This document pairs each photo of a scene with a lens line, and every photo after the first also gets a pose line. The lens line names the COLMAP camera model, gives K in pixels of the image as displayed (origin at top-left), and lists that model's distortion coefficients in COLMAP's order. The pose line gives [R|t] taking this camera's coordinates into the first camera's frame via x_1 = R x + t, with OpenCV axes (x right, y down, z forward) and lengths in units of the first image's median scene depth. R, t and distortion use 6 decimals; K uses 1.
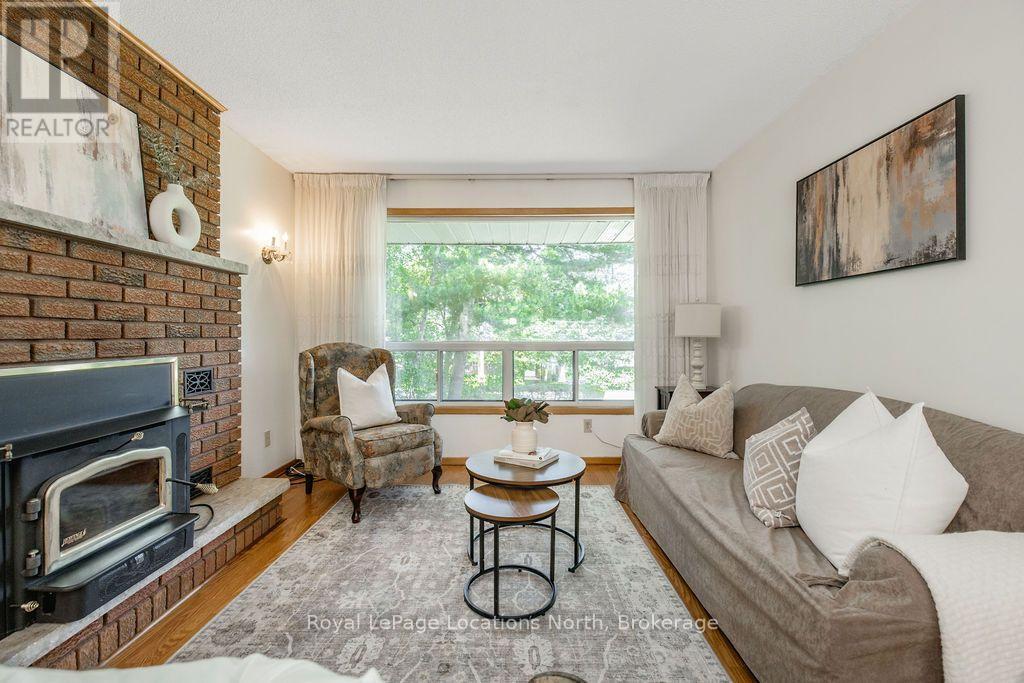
lens RADIAL K [[433.7, 0, 508.9], [0, 433.7, 336.4], [0, 0, 1]] dist [-0.000815, 0.000617]
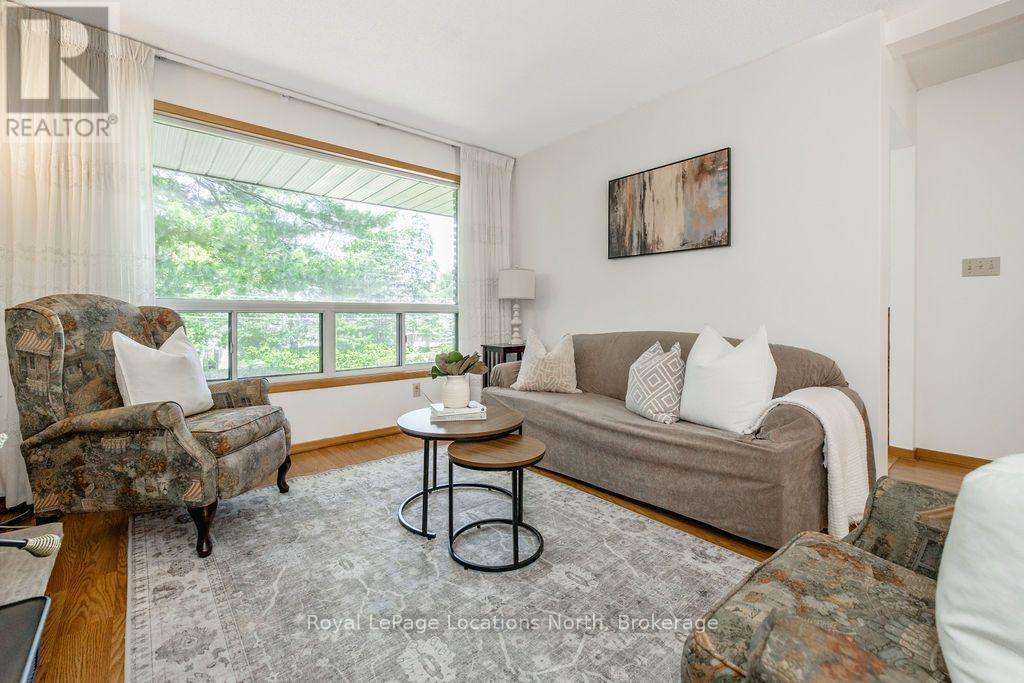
lens RADIAL K [[433.7, 0, 511.9], [0, 433.7, 318.9], [0, 0, 1]] dist [-0.000815, 0.000617]
pose [[0.751410, -0.005705, 0.659811, -0.486235], [0.000683, 0.999969, 0.007869, 0.063849], [-0.659836, -0.005462, 0.751390, 0.203717]]
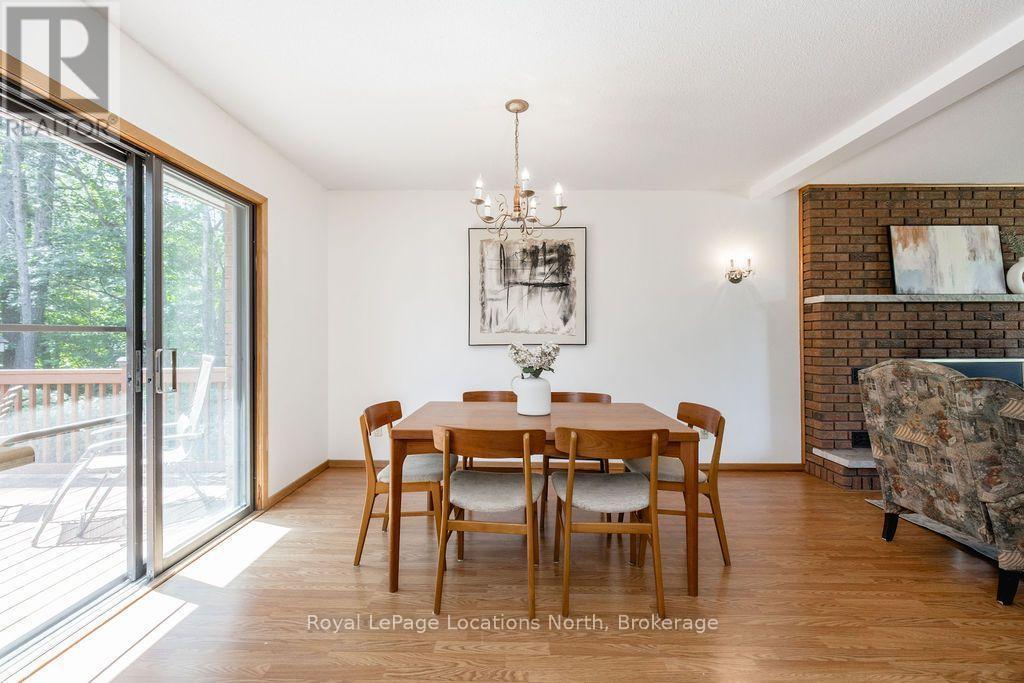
lens RADIAL K [[433.7, 0, 512.4], [0, 433.7, 335.2], [0, 0, 1]] dist [-0.000815, 0.000617]
pose [[-0.013390, -0.008715, -0.999872, 0.856829], [-0.001473, 0.999961, -0.008696, -0.024725], [0.999909, 0.001357, -0.013402, -0.883800]]
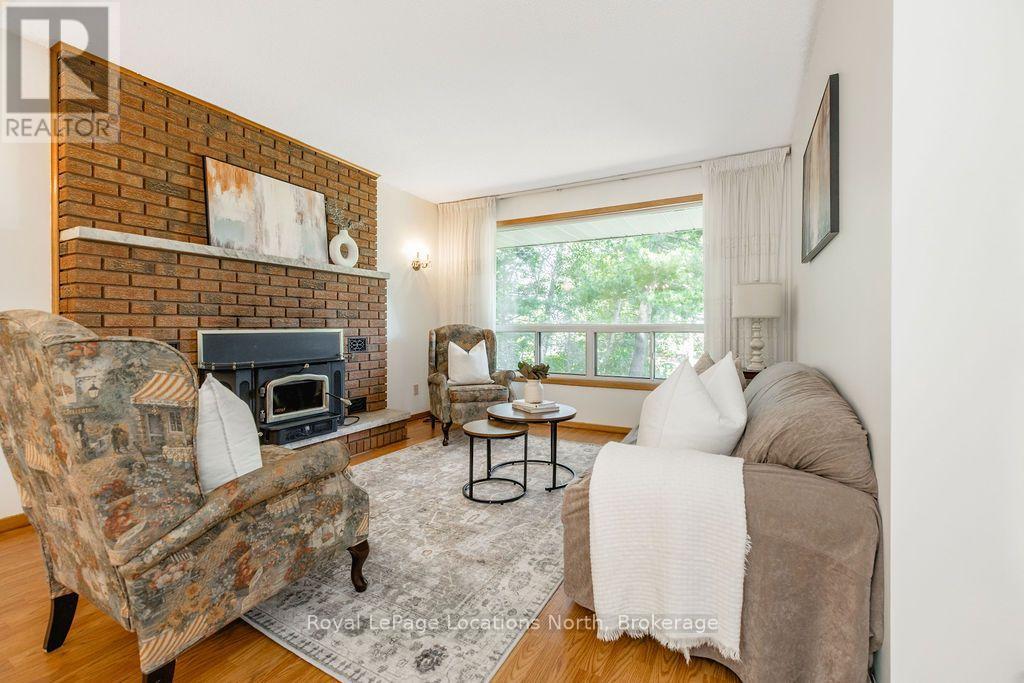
lens RADIAL K [[433.7, 0, 515.1], [0, 433.7, 329.6], [0, 0, 1]] dist [-0.000815, 0.000617]
pose [[0.885041, 0.003209, -0.465501, 0.589648], [-0.002094, 0.999994, 0.002912, 0.038205], [0.465508, -0.001603, 0.885042, -0.196888]]
